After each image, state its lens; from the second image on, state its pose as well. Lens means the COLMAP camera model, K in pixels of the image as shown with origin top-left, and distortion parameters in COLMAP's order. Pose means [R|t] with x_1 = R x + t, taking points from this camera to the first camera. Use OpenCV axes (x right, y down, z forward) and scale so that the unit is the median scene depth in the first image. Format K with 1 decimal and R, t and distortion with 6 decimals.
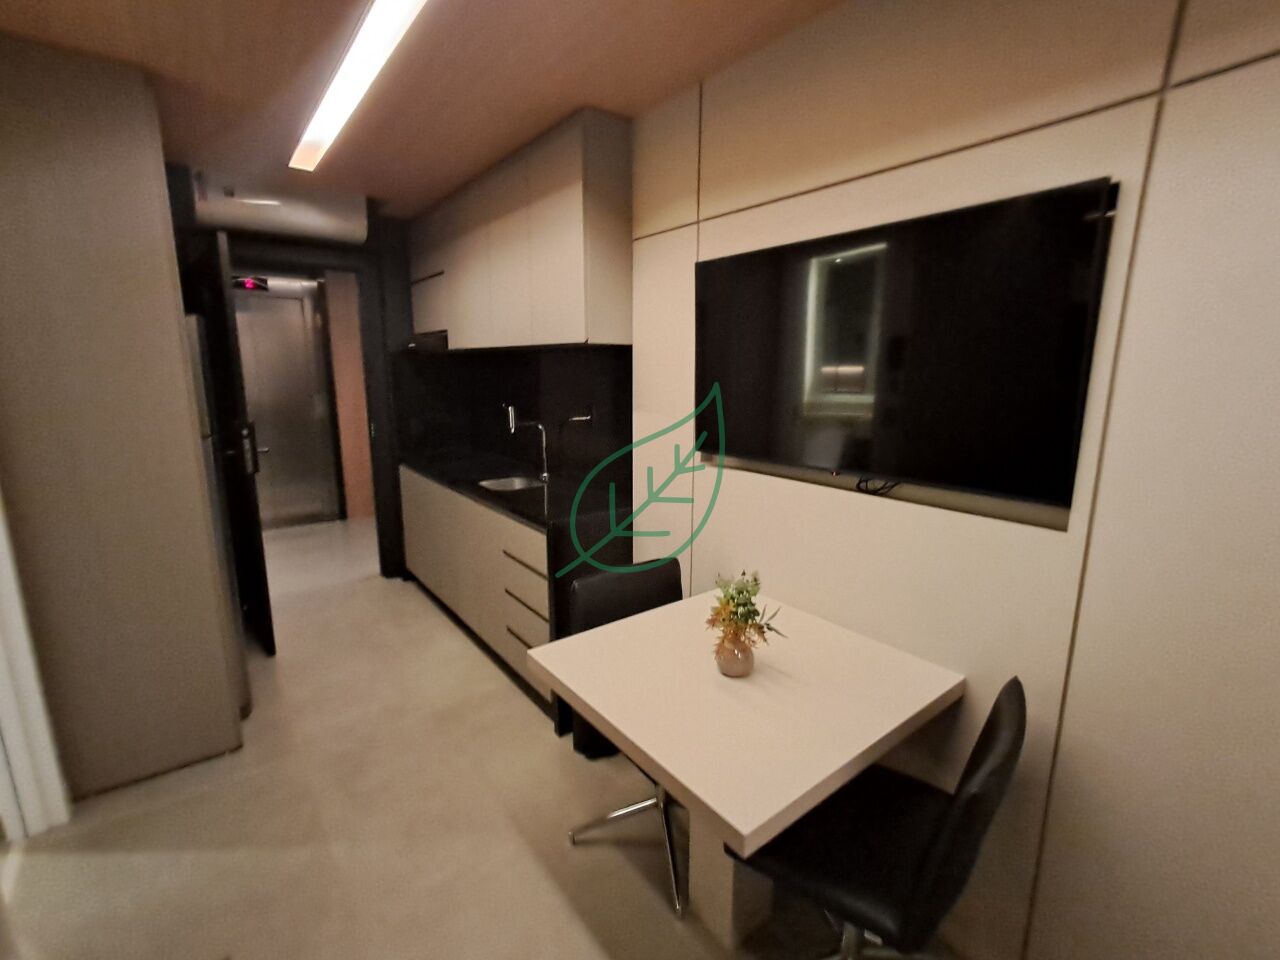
lens RADIAL K [[573.2, 0, 645.6], [0, 573.2, 475.5], [0, 0, 1]] dist [-0.001345, -0.000081]
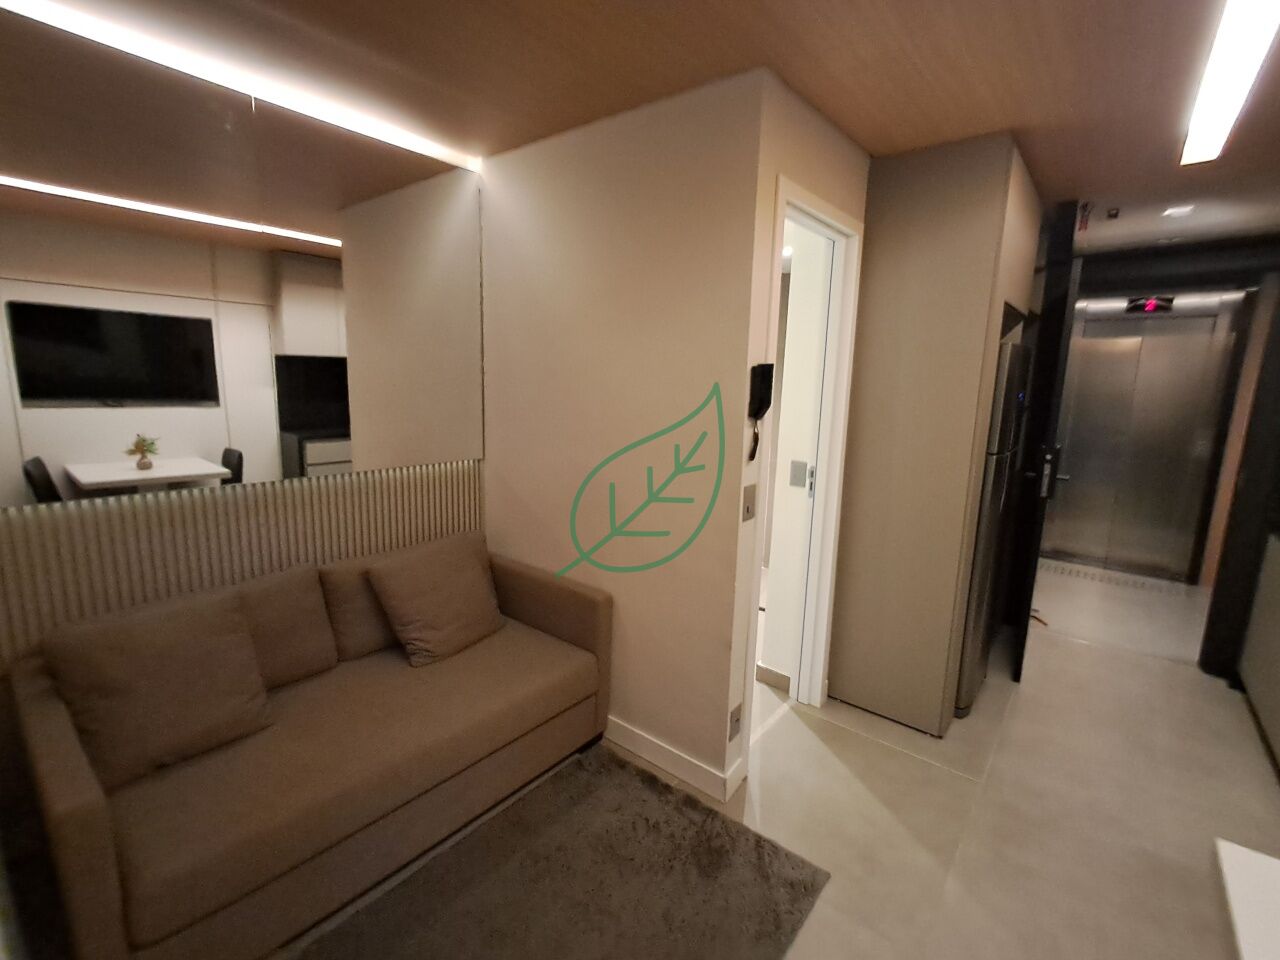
lens RADIAL K [[573.2, 0, 645.6], [0, 573.2, 475.5], [0, 0, 1]] dist [-0.001345, -0.000081]
pose [[0.226507, 0.149772, -0.962426, 0.189718], [-0.198221, 0.974517, 0.105002, -0.018242], [0.953626, 0.166990, 0.250423, 0.159200]]
